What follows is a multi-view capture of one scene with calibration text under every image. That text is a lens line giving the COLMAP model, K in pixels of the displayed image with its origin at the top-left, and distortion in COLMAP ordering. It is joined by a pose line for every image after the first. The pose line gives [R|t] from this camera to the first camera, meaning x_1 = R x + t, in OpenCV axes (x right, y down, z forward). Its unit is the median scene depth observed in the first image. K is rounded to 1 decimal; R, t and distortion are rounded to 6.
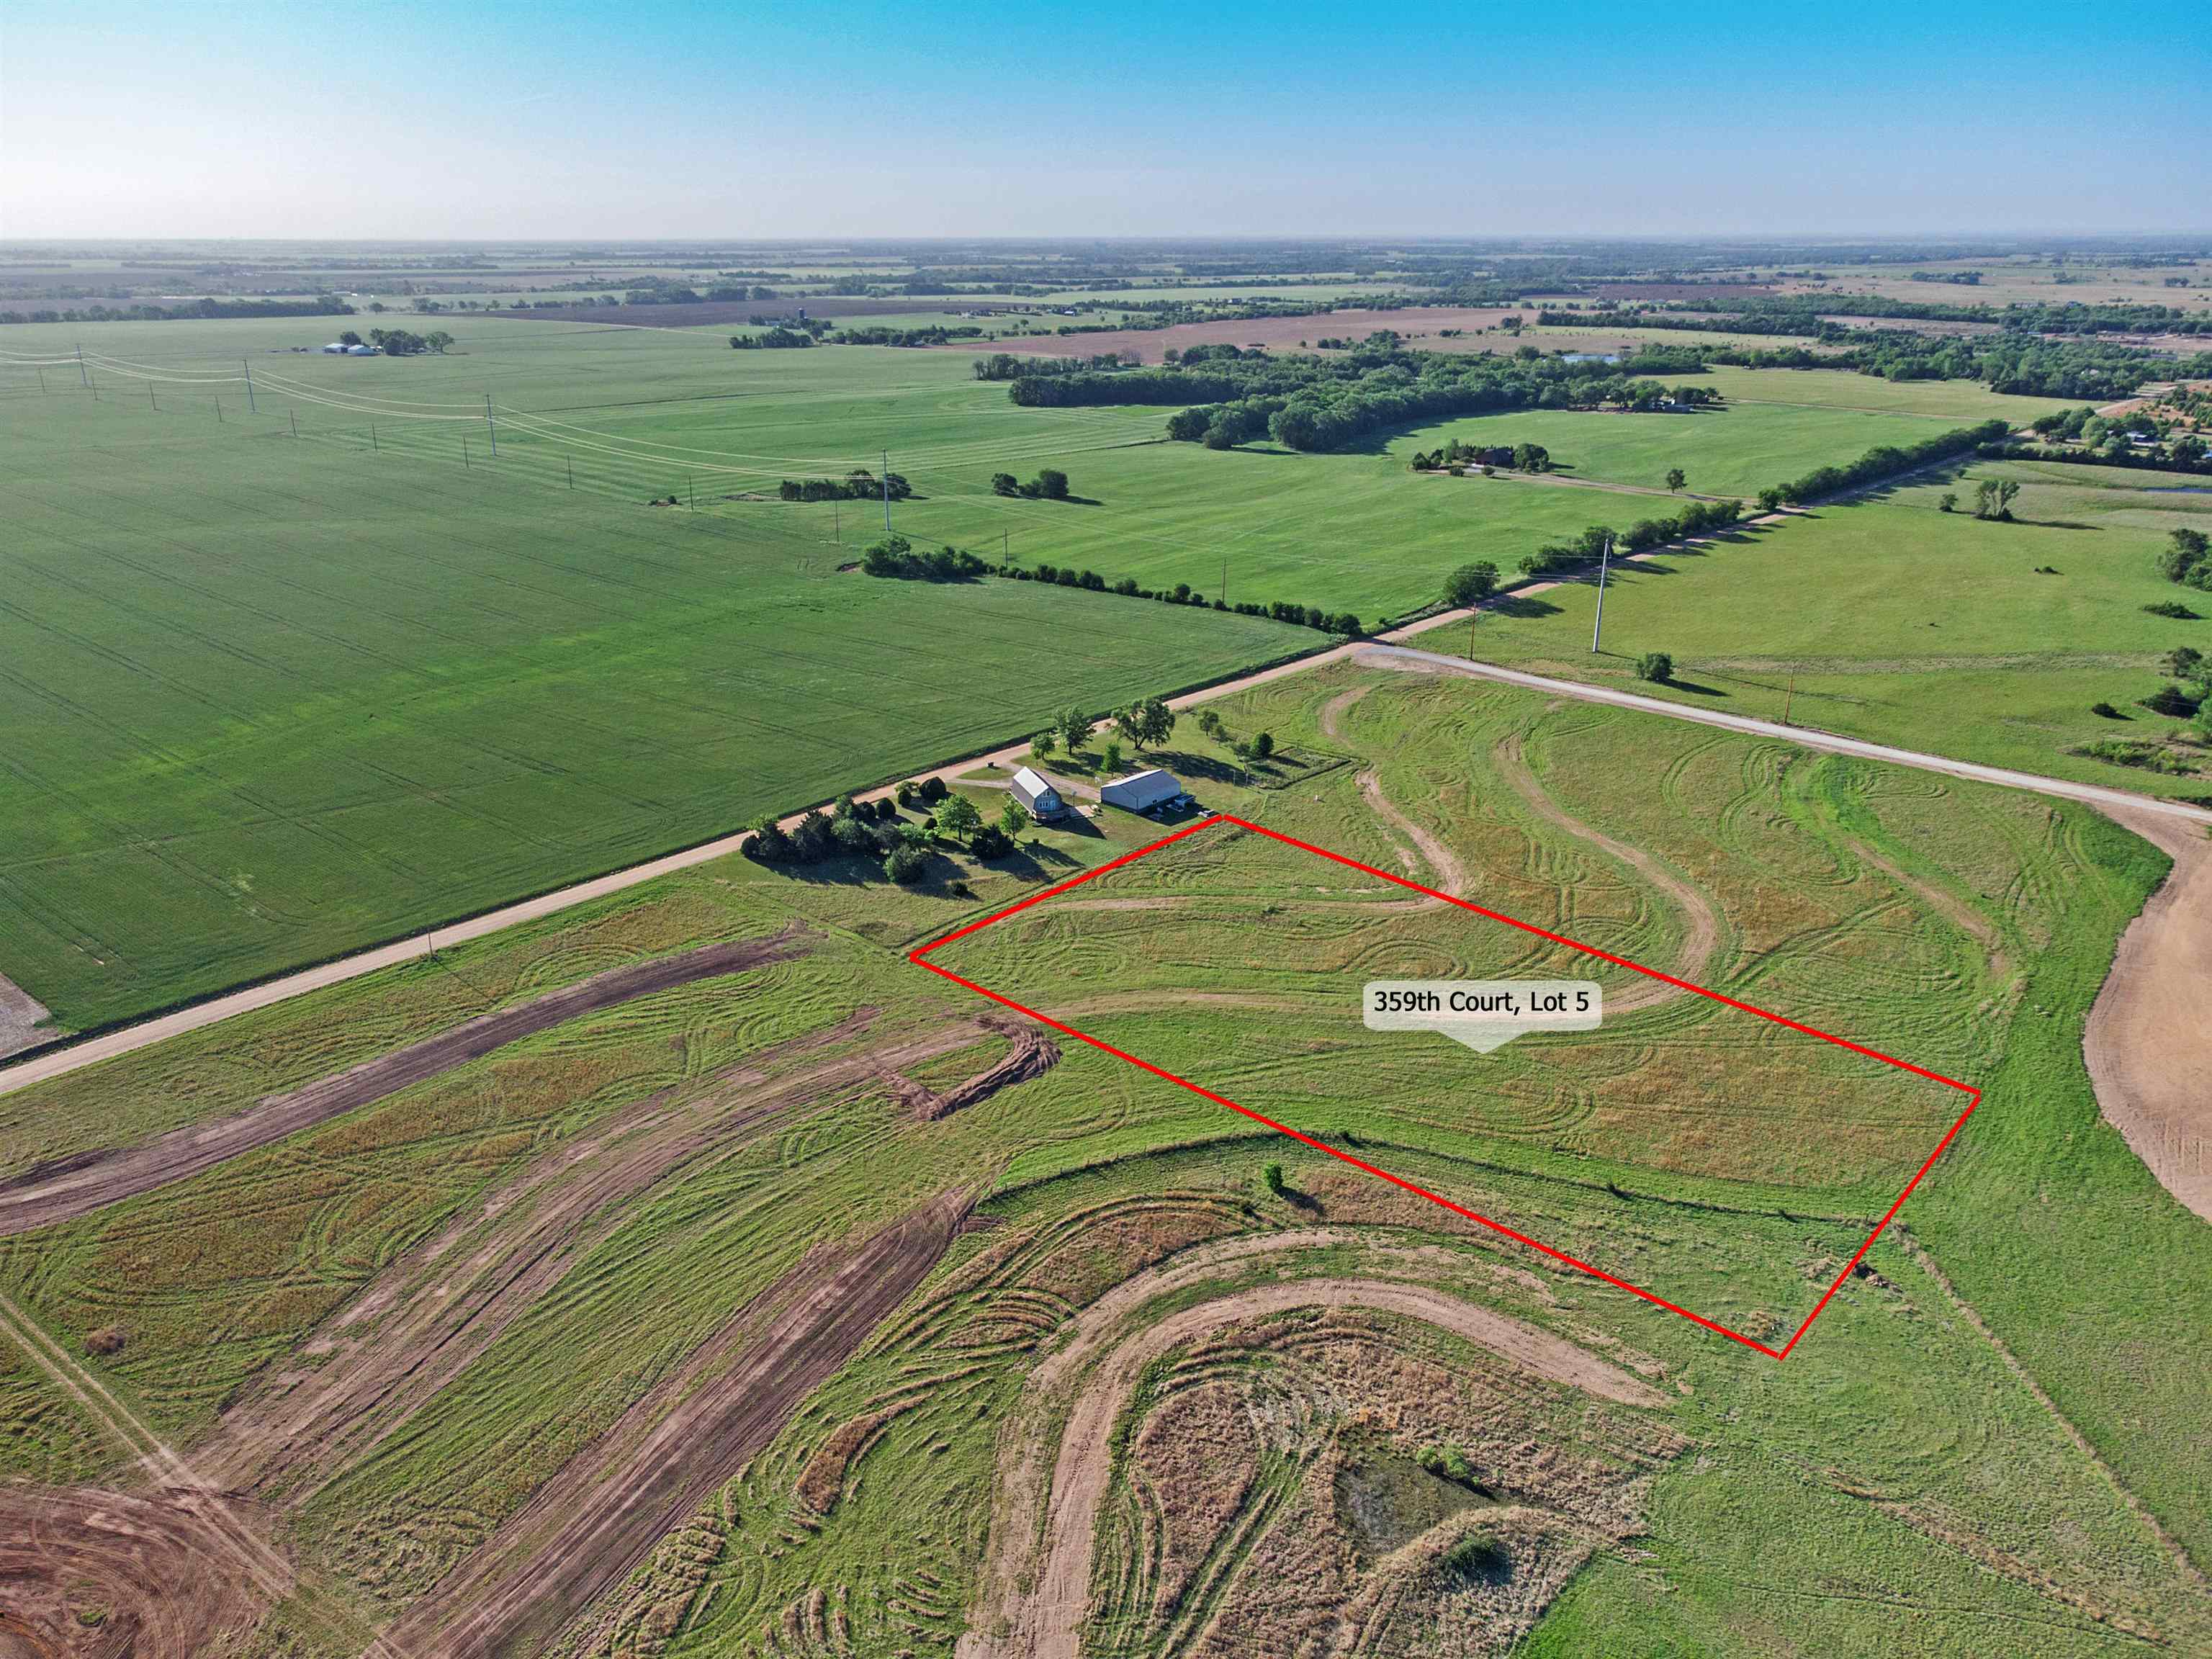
lens RADIAL K [[1668.4, 0, 1104.4], [0, 1668.4, 764.0], [0, 0, 1]] dist [0.081664, -0.196858]
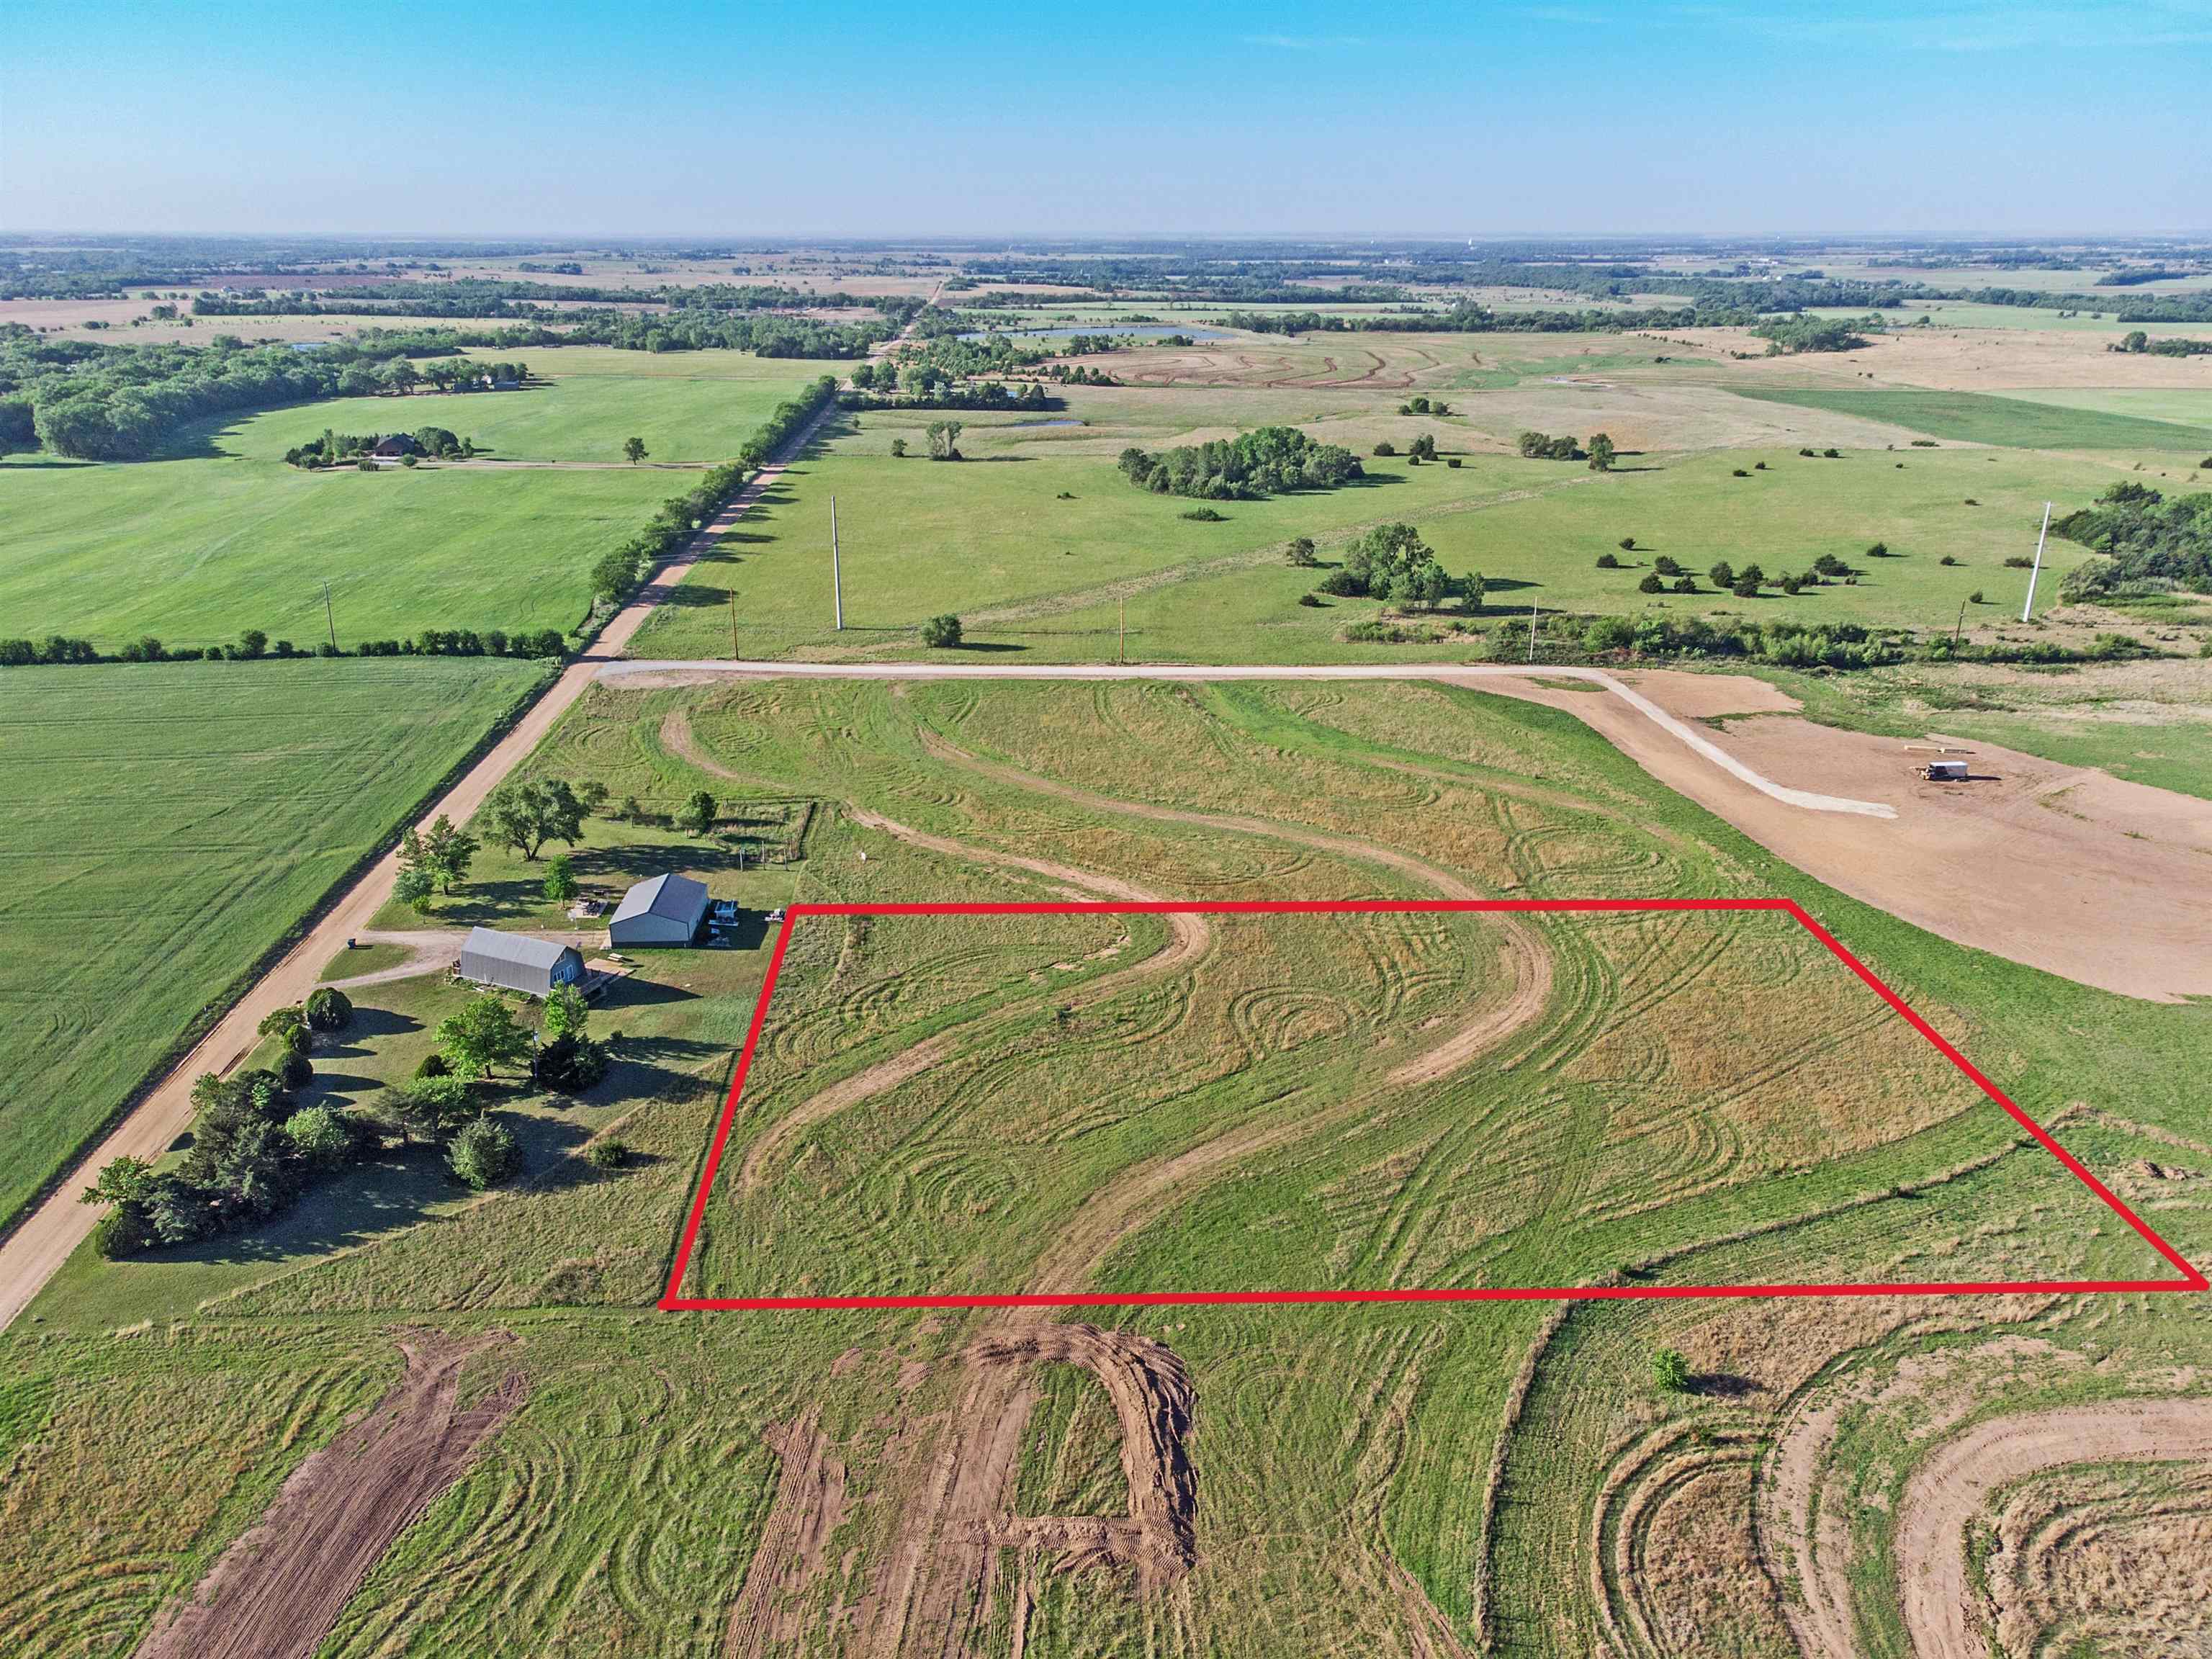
lens RADIAL K [[1653.3, 0, 1106.0], [0, 1653.3, 829.5], [0, 0, 1]] dist [0.011021, 0.014285]
pose [[0.703496, -0.237598, 0.669807, -0.289950], [0.211636, 0.969740, 0.121711, -0.059172], [-0.678457, 0.056132, 0.732492, 0.424013]]
